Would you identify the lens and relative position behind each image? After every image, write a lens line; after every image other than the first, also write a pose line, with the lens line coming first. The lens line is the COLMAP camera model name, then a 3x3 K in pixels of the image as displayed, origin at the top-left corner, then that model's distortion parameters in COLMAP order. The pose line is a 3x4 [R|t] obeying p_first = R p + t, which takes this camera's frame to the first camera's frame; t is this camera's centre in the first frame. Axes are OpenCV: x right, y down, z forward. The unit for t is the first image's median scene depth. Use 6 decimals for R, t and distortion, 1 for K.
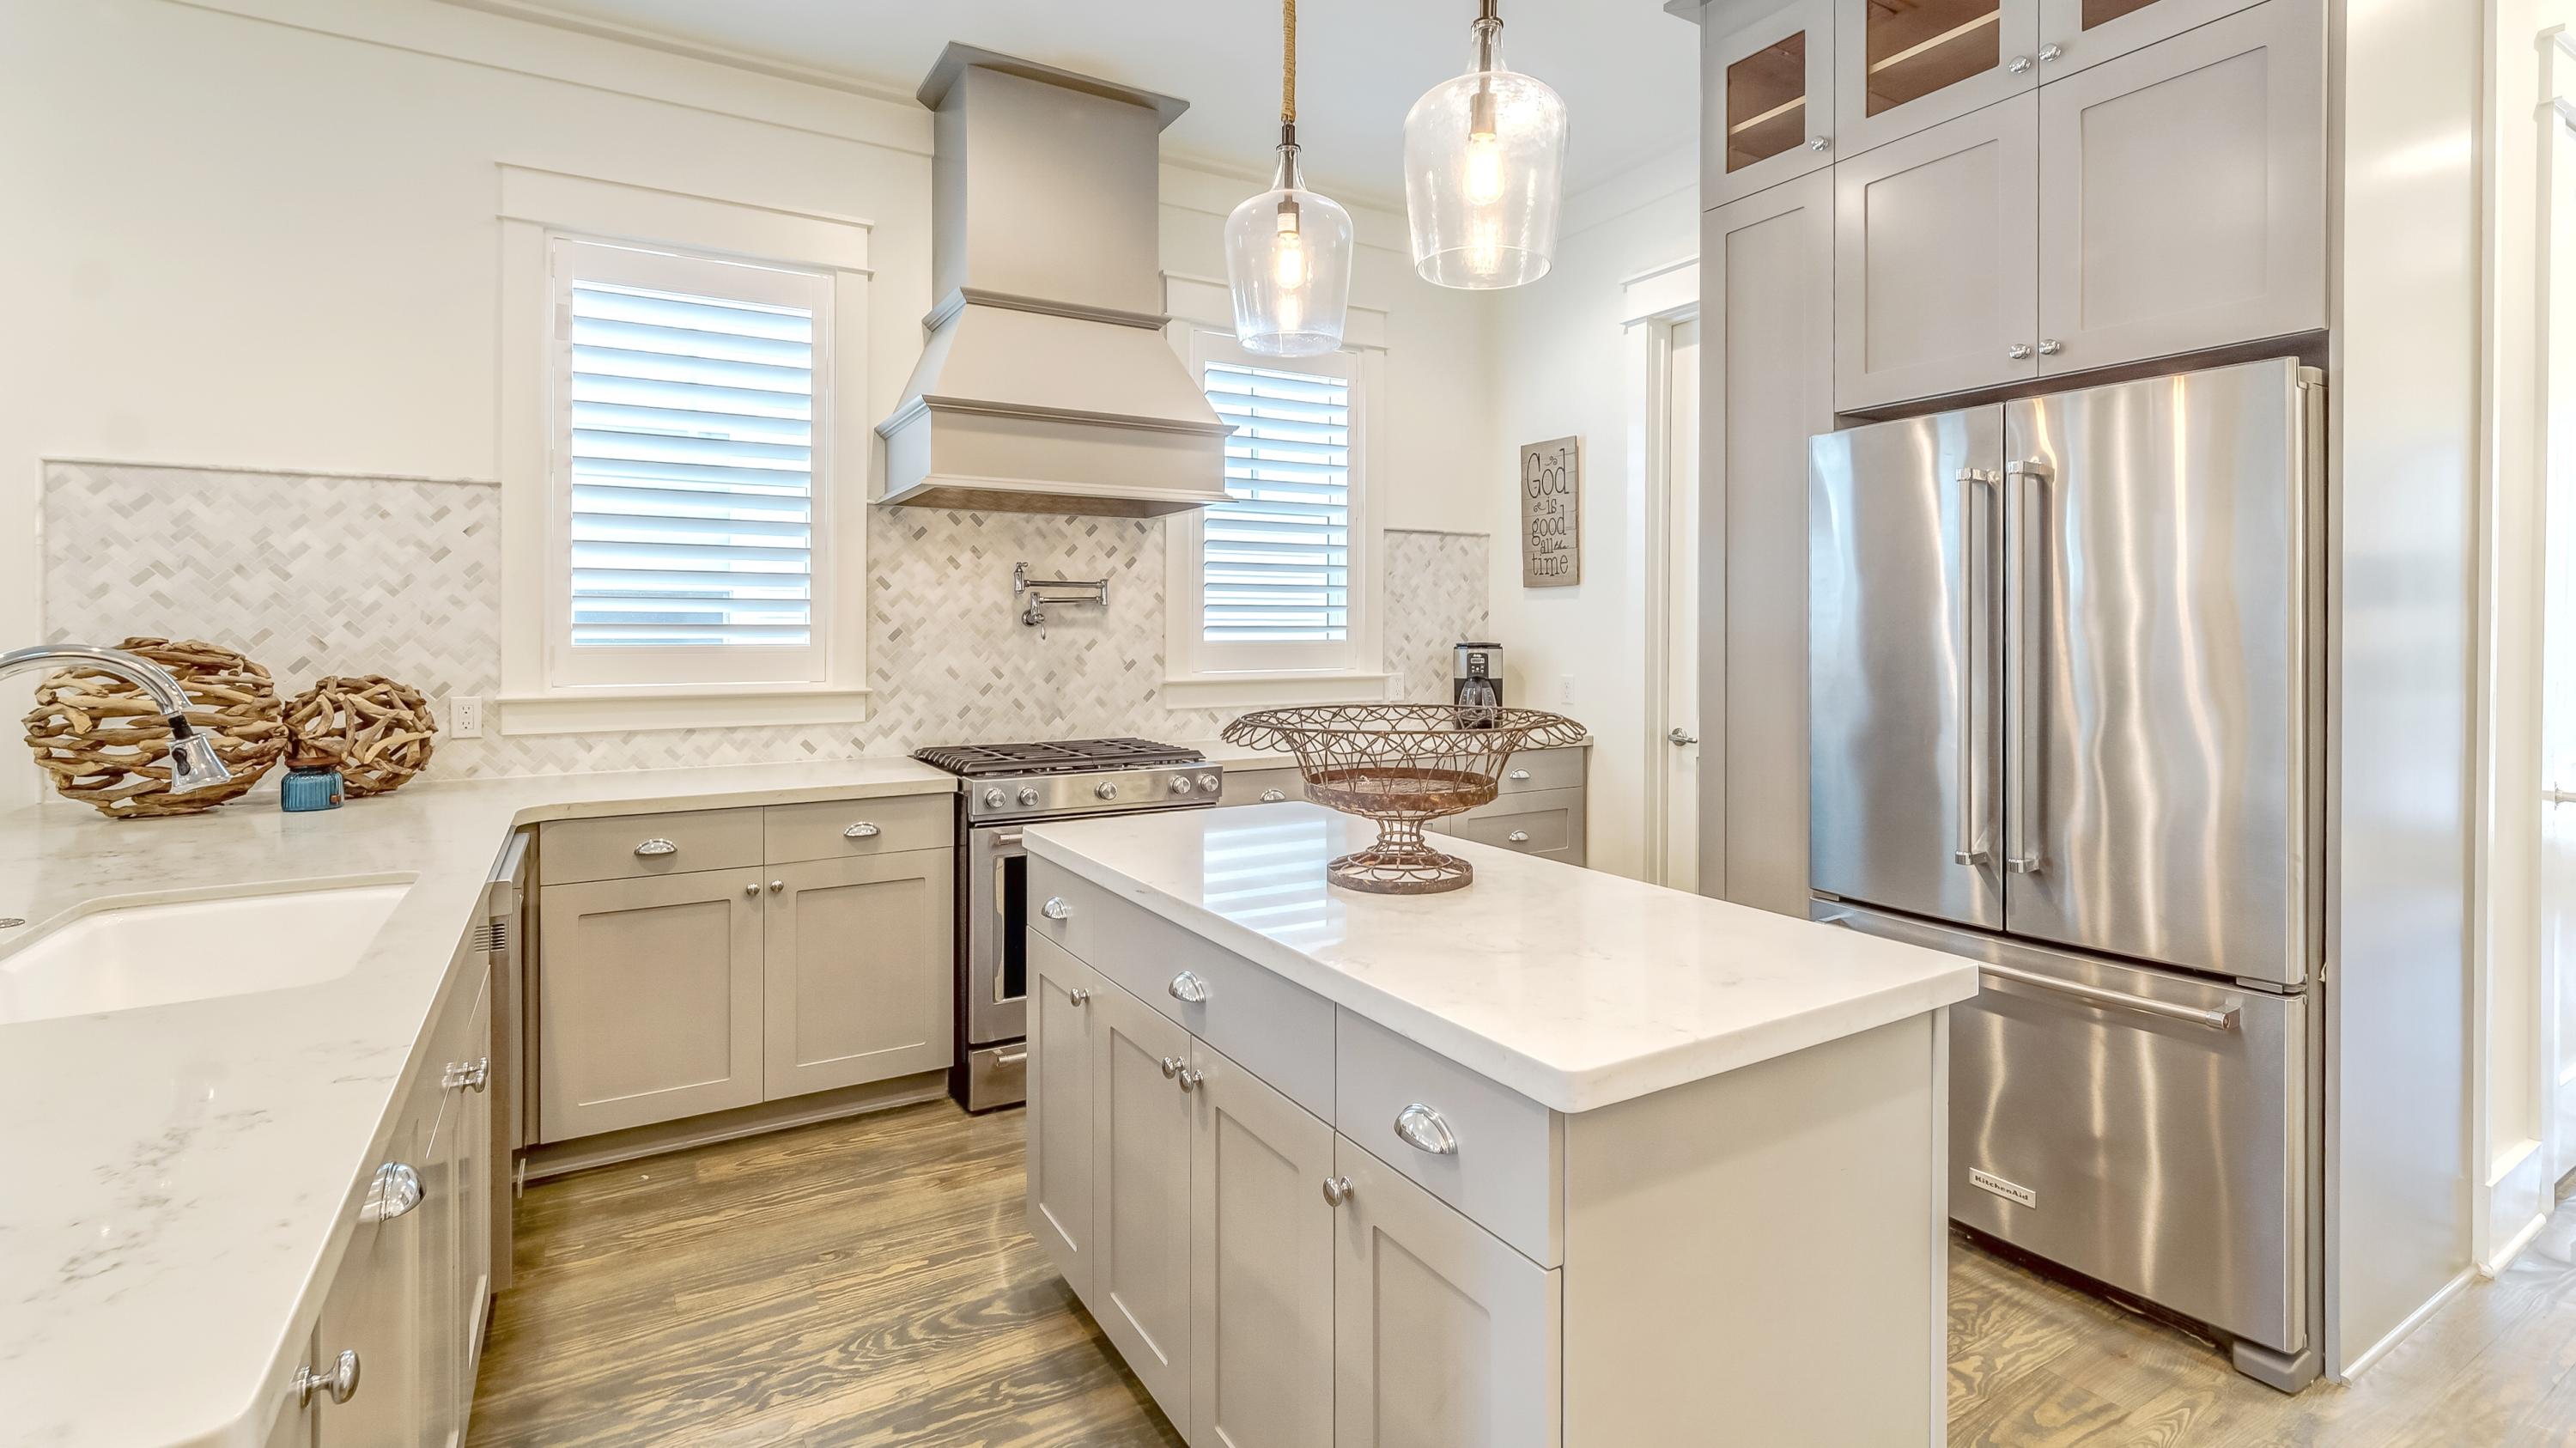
lens RADIAL K [[1167.6, 0, 1304.6], [0, 1167.6, 641.9], [0, 0, 1]] dist [-0.012718, 0.002704]
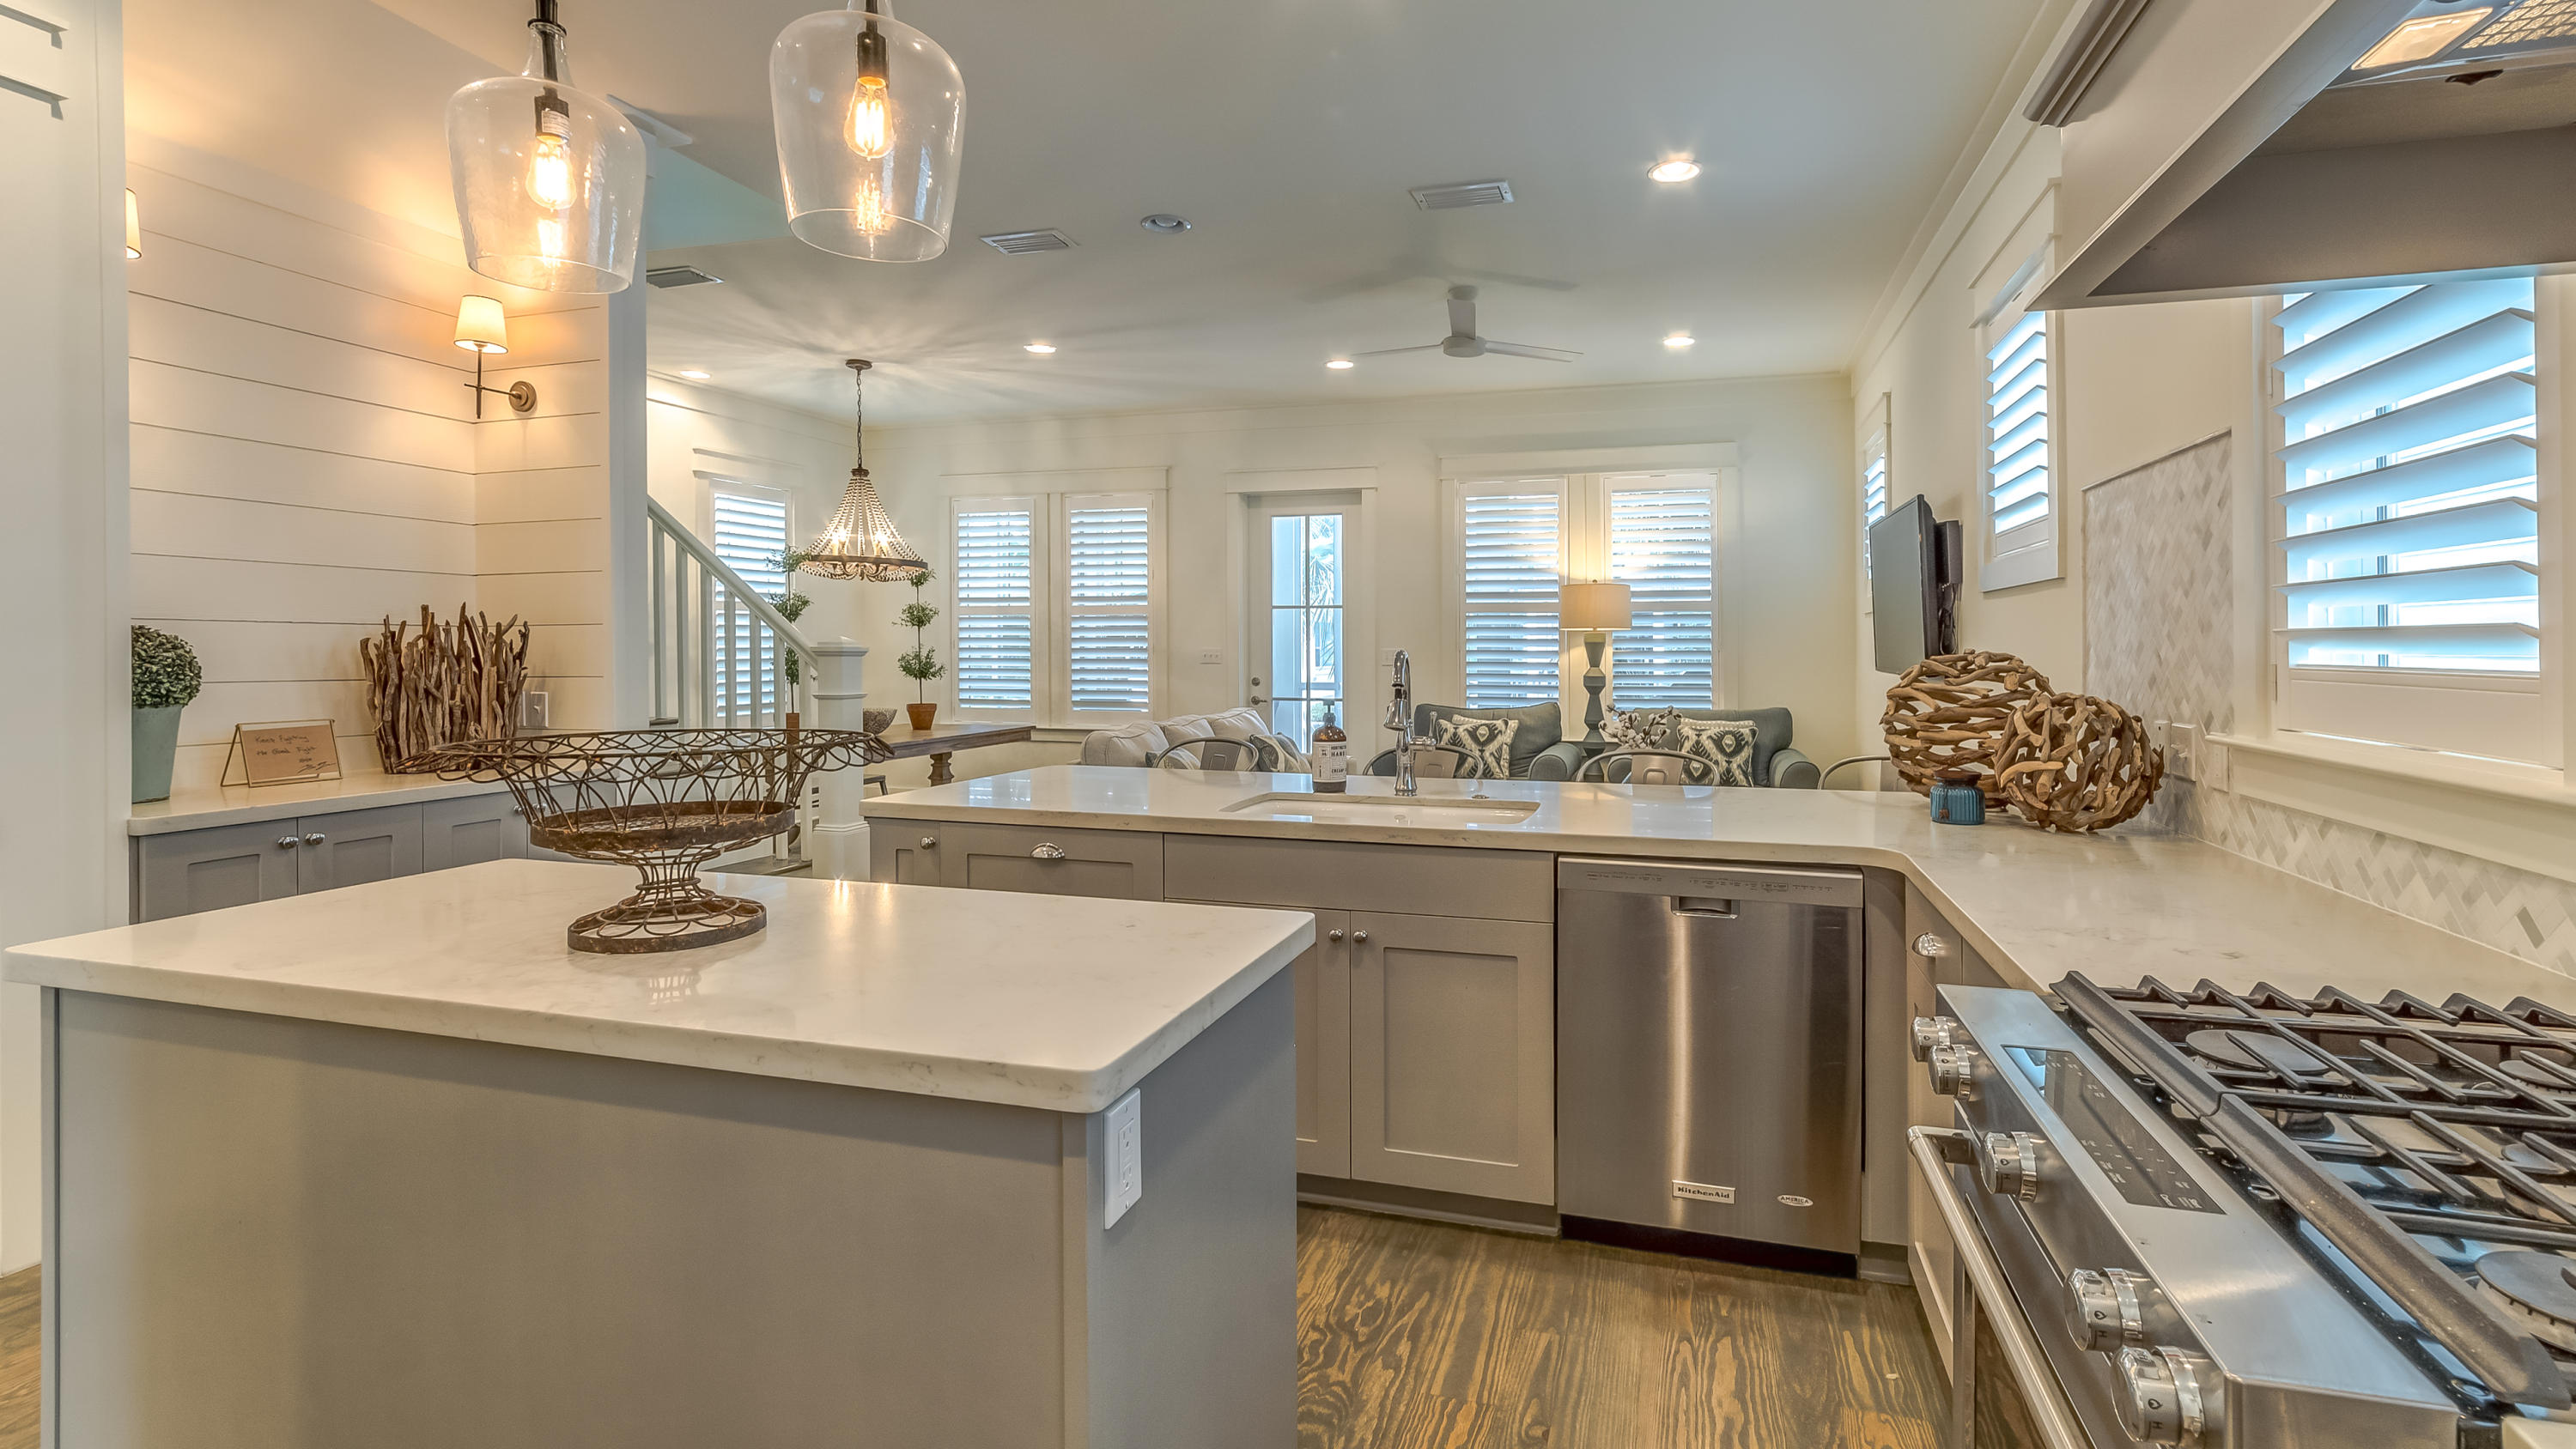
lens RADIAL K [[1167.3, 0, 1346.3], [0, 1167.3, 650.6], [0, 0, 1]] dist [-0.012718, 0.002704]
pose [[-0.749068, 0.007248, -0.662453, 0.139828], [0.002753, 0.999966, 0.007828, -0.009555], [0.662487, 0.004040, -0.749062, 0.993874]]
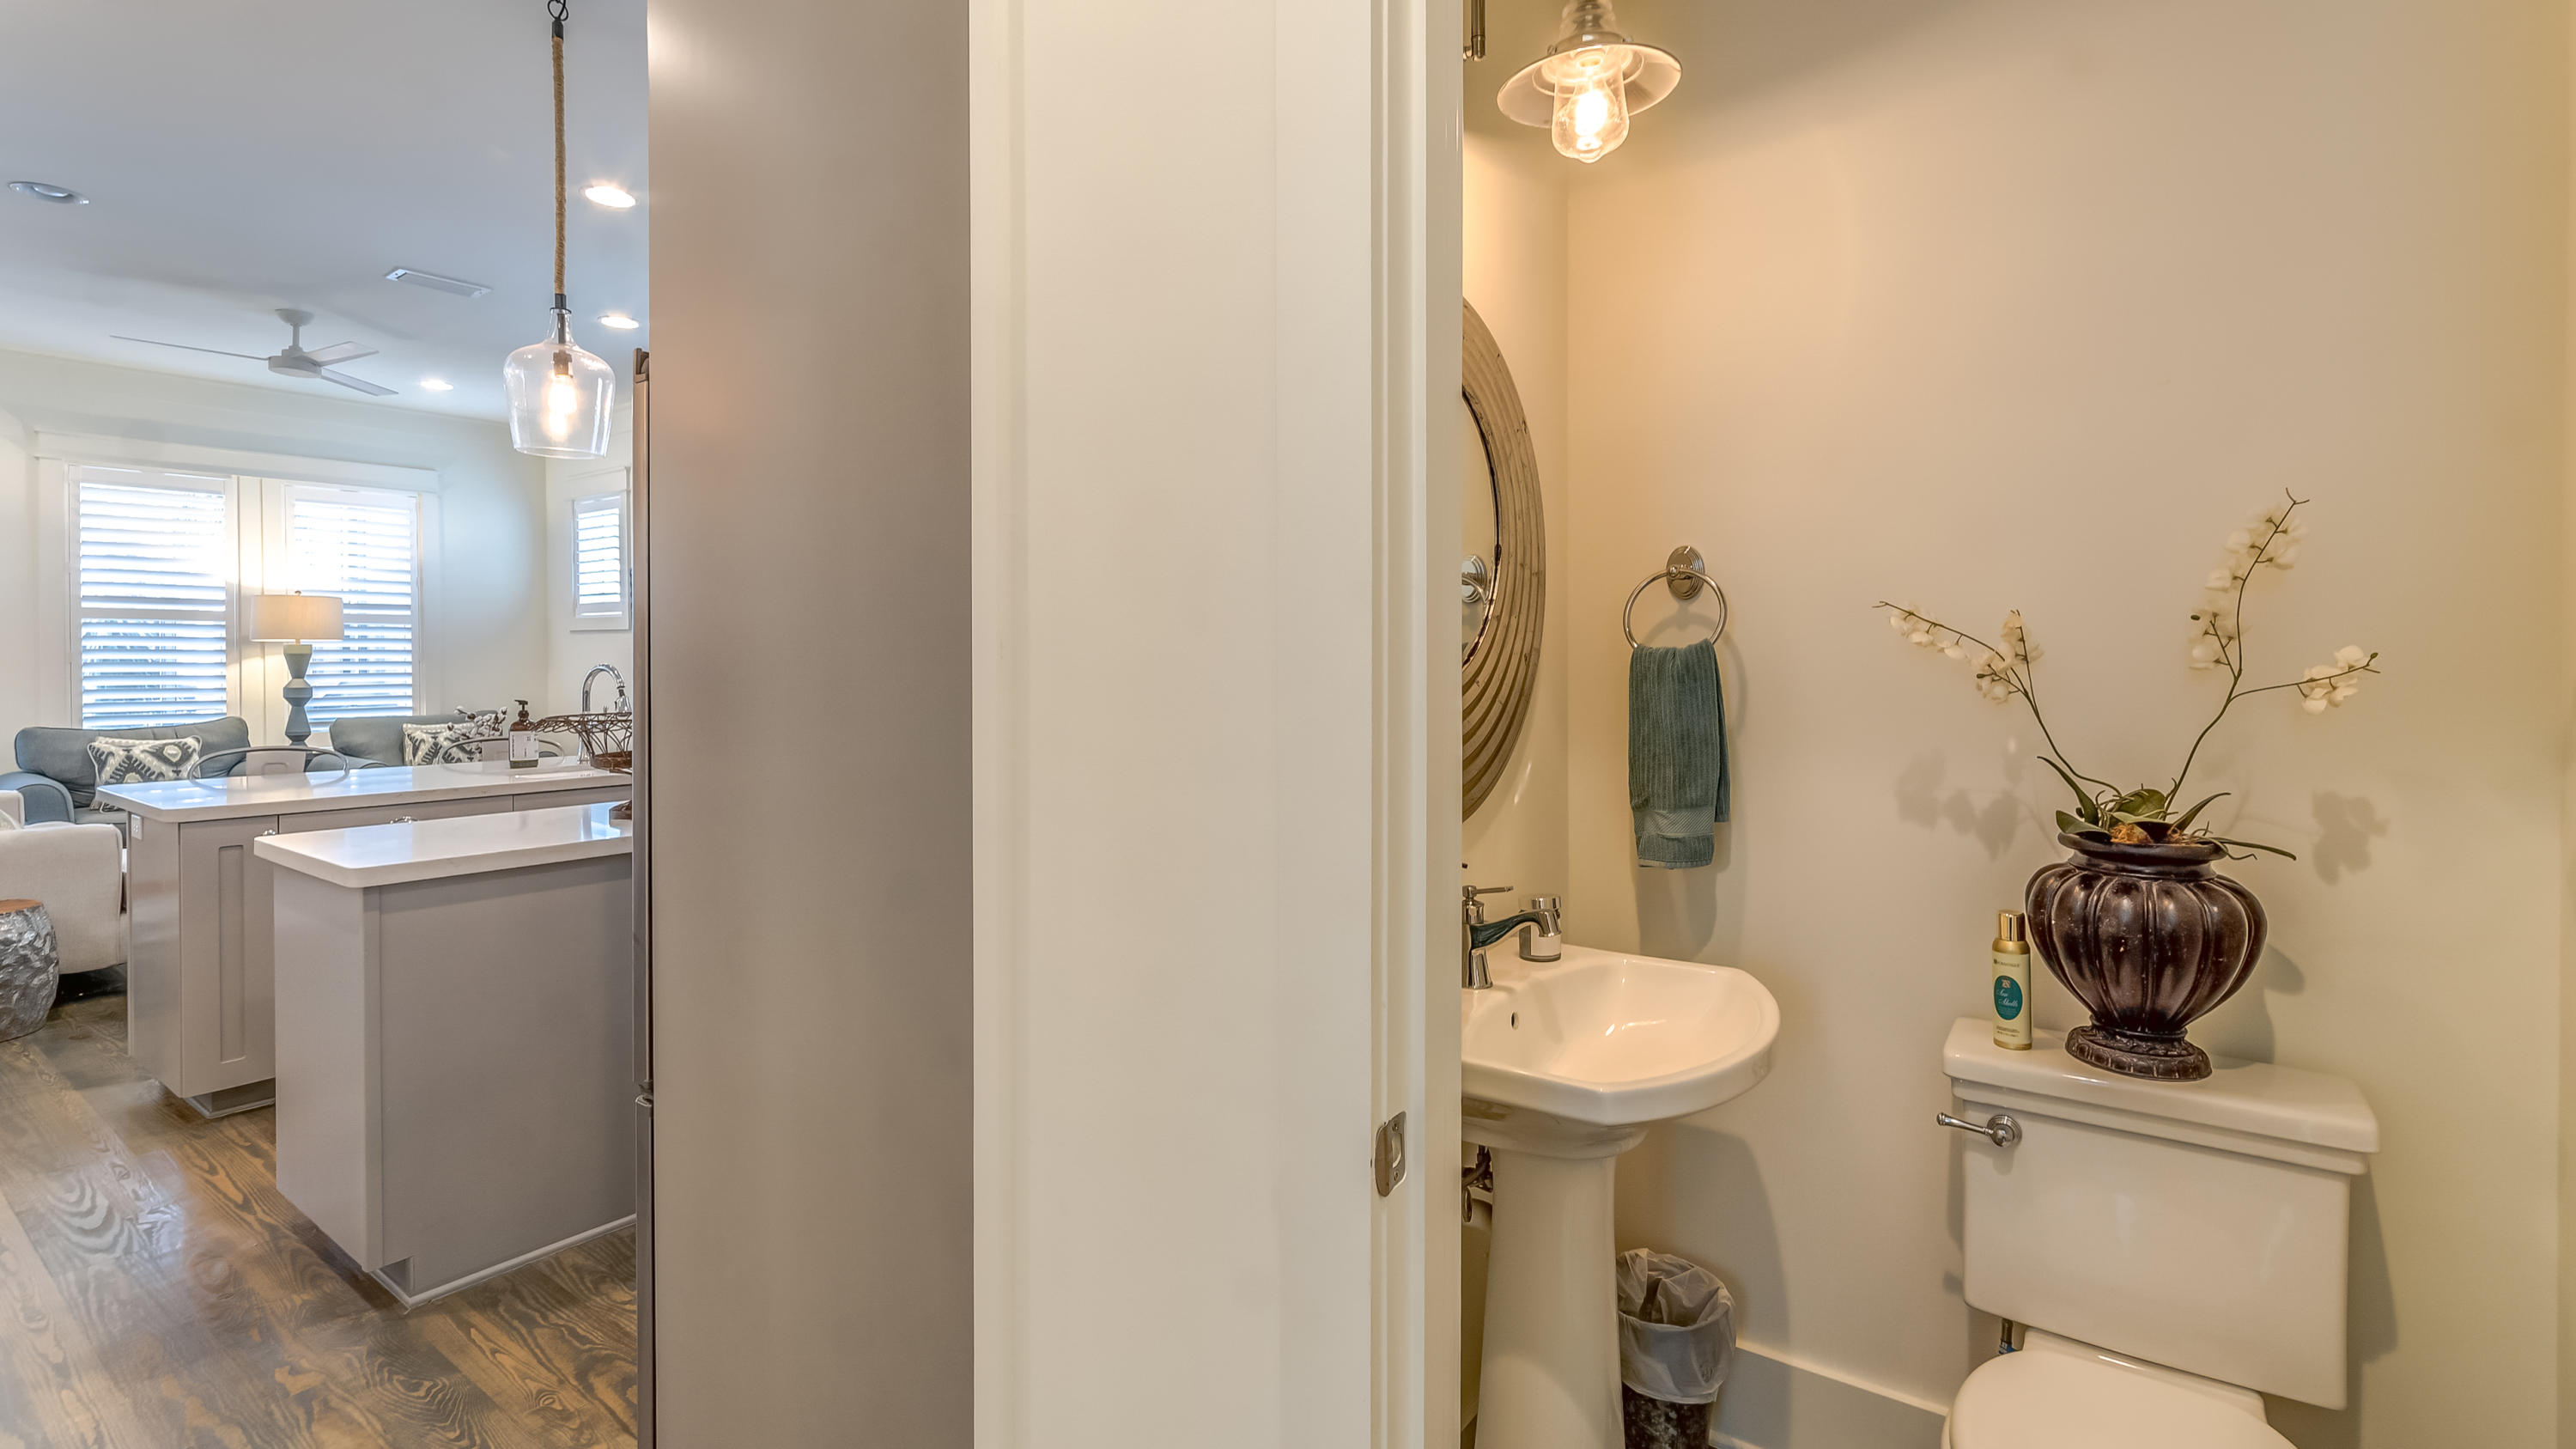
lens RADIAL K [[1167.7, 0, 1326.0], [0, 1167.7, 666.7], [0, 0, 1]] dist [-0.012718, 0.002704]
pose [[0.390522, 0.016269, -0.920450, 0.977262], [-0.004098, 0.999865, 0.015935, -0.023156], [0.920585, -0.002451, 0.390536, 0.628895]]
